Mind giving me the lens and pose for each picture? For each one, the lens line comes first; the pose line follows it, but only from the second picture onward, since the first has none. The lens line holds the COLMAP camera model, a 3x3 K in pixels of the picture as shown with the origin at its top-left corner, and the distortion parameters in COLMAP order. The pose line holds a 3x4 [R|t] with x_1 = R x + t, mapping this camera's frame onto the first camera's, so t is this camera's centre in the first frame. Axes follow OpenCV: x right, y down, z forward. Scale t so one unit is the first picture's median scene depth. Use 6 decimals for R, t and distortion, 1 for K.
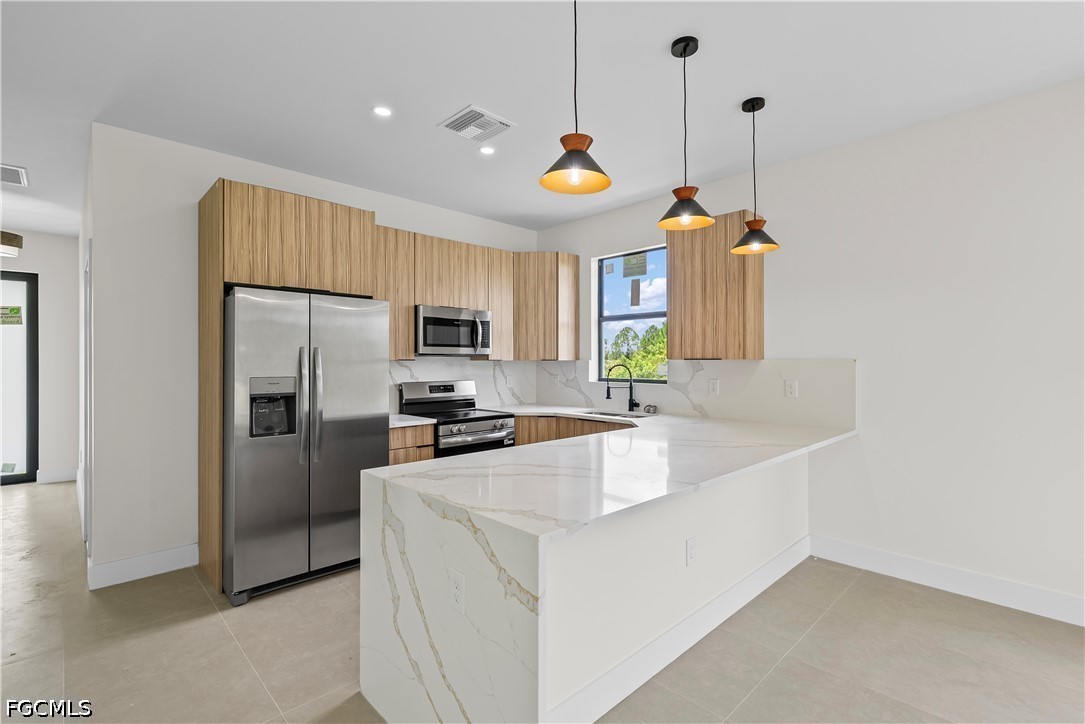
lens RADIAL K [[496.4, 0, 542.5], [0, 496.4, 362.0], [0, 0, 1]] dist [0.000506, -0.000138]
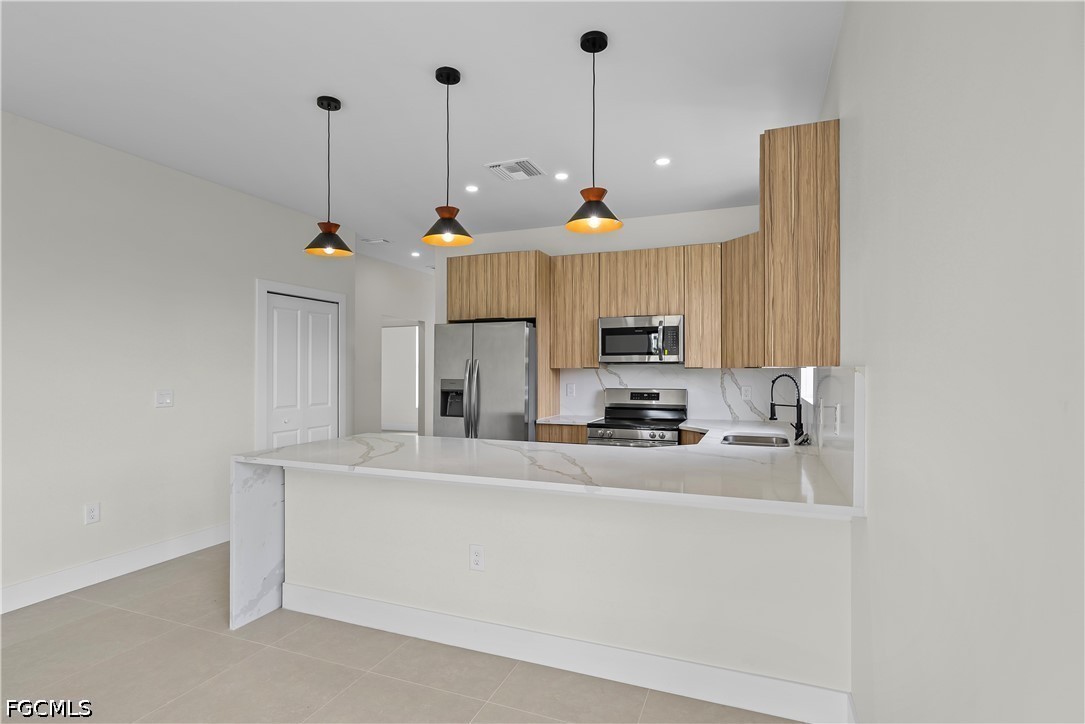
lens RADIAL K [[543.3, 0, 544.4], [0, 543.3, 366.8], [0, 0, 1]] dist [-0.000689, -0.000020]
pose [[0.415810, -0.003826, -0.909443, 0.748579], [-0.000479, 0.999990, -0.004426, -0.001046], [0.909451, 0.002276, 0.415804, 0.365158]]
